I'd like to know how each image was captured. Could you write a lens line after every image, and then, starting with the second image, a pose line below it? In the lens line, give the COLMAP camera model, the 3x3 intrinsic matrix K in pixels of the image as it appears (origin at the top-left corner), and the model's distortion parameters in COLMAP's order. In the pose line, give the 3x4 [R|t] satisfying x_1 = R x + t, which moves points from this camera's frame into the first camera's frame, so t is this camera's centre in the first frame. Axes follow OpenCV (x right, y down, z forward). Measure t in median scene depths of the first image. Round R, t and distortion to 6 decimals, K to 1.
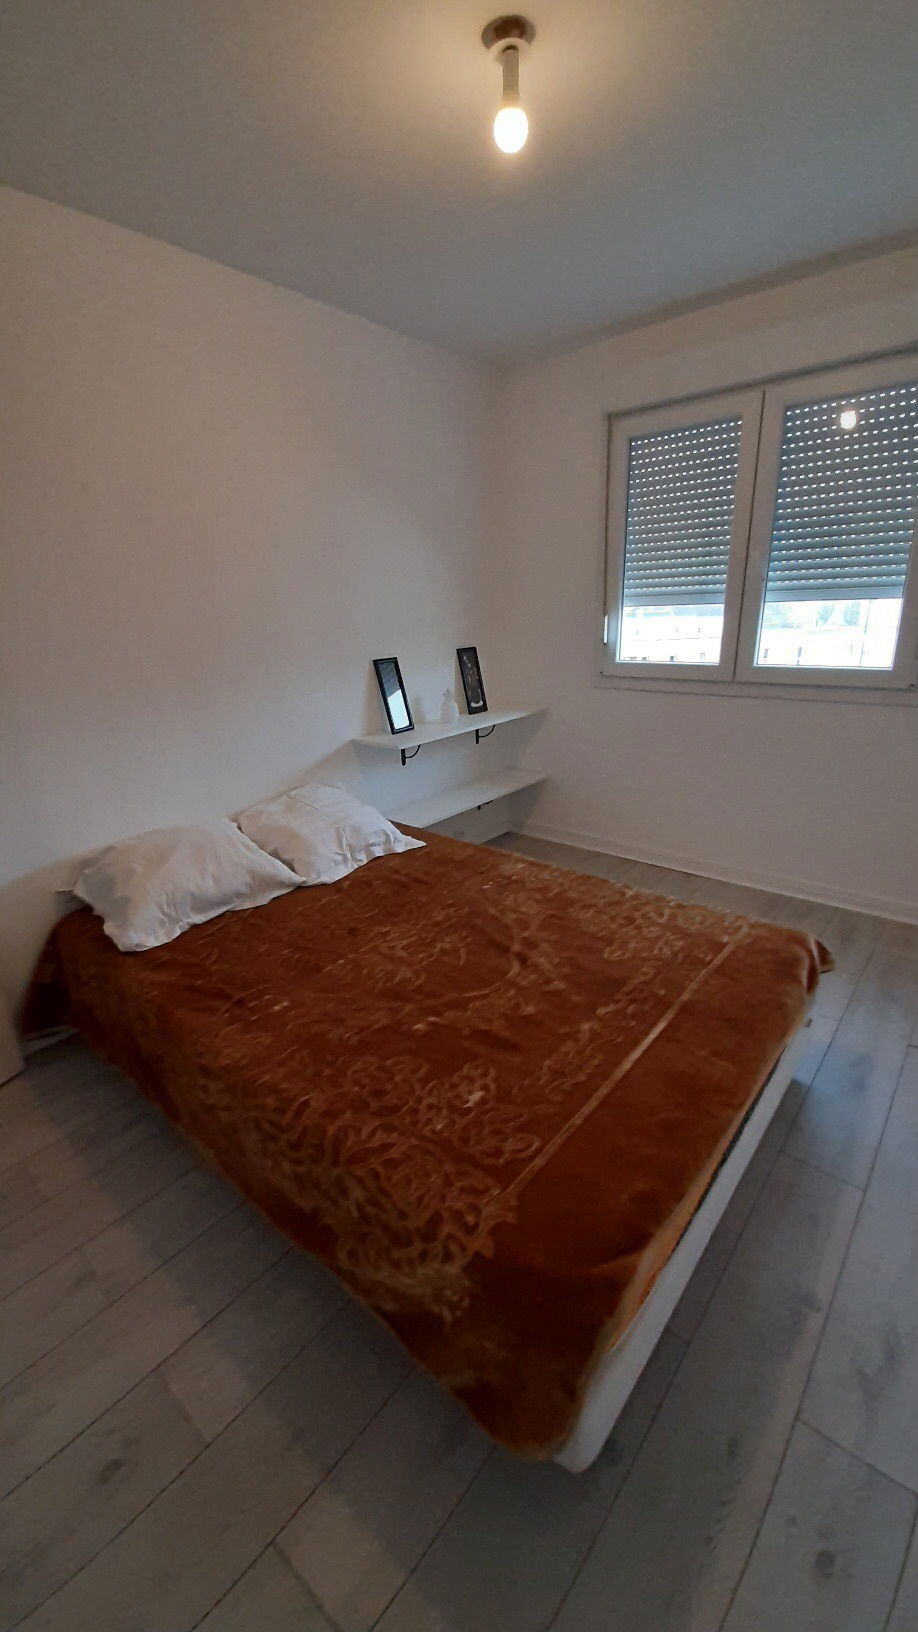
lens RADIAL K [[653.0, 0, 459.0], [0, 653.0, 816.0], [0, 0, 1]] dist [-0.000004, -0.000014]
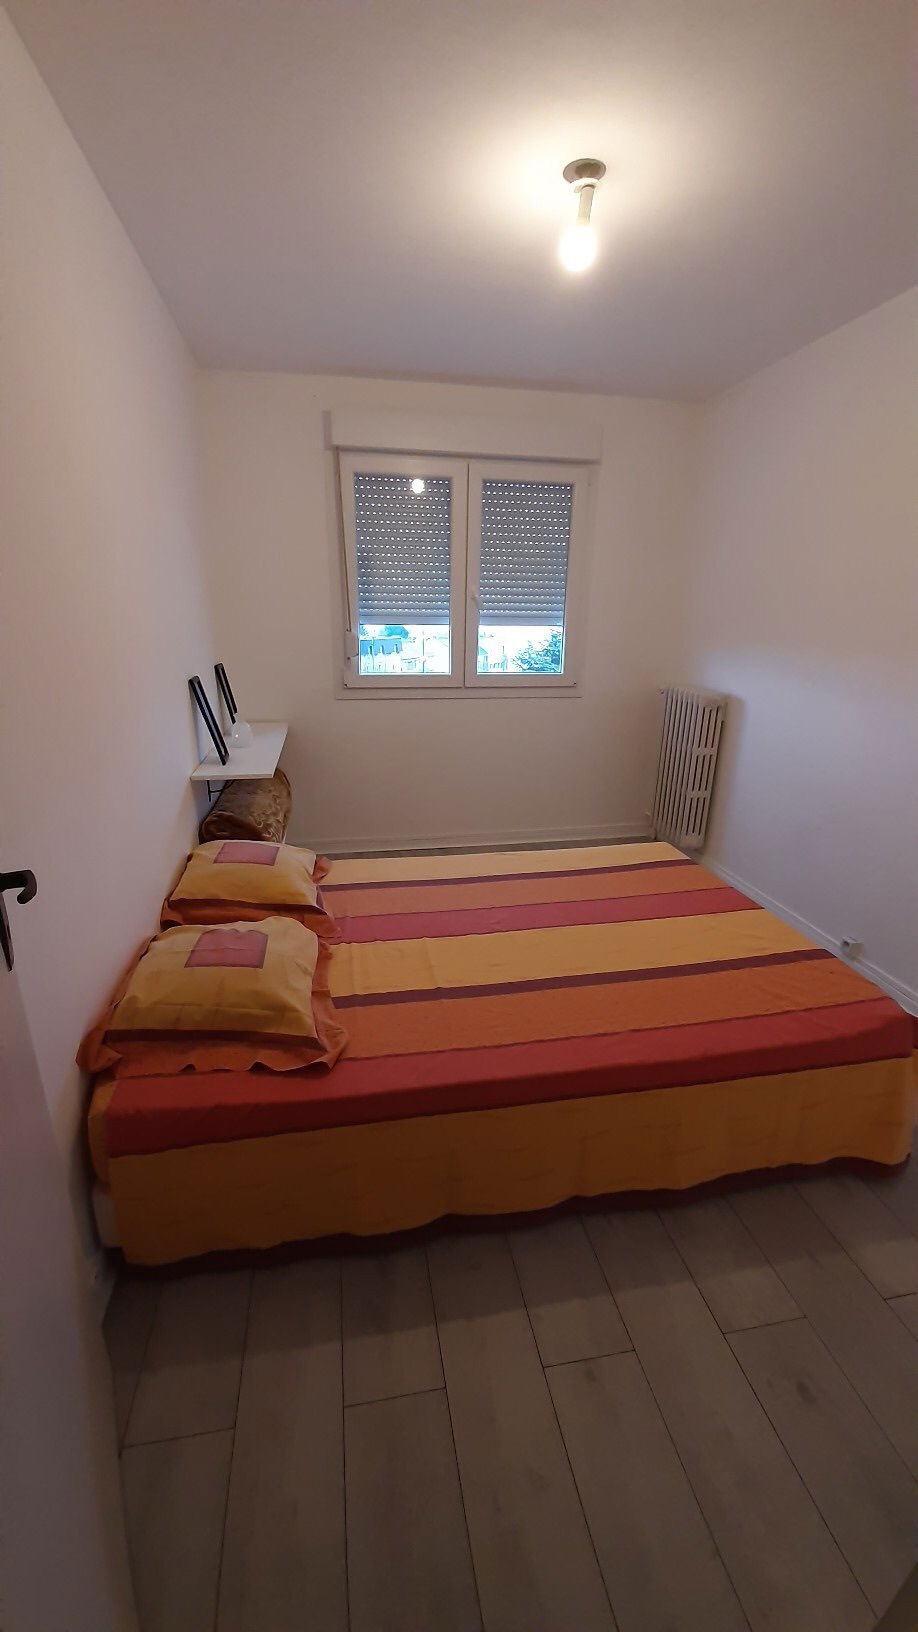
lens RADIAL K [[629.3, 0, 459.0], [0, 629.3, 816.0], [0, 0, 1]] dist [-0.000585, -0.000143]
pose [[0.621845, -0.198029, 0.757689, -1.016160], [0.206131, 0.974774, 0.085592, -0.124134], [-0.755525, 0.102958, 0.646978, 0.441894]]
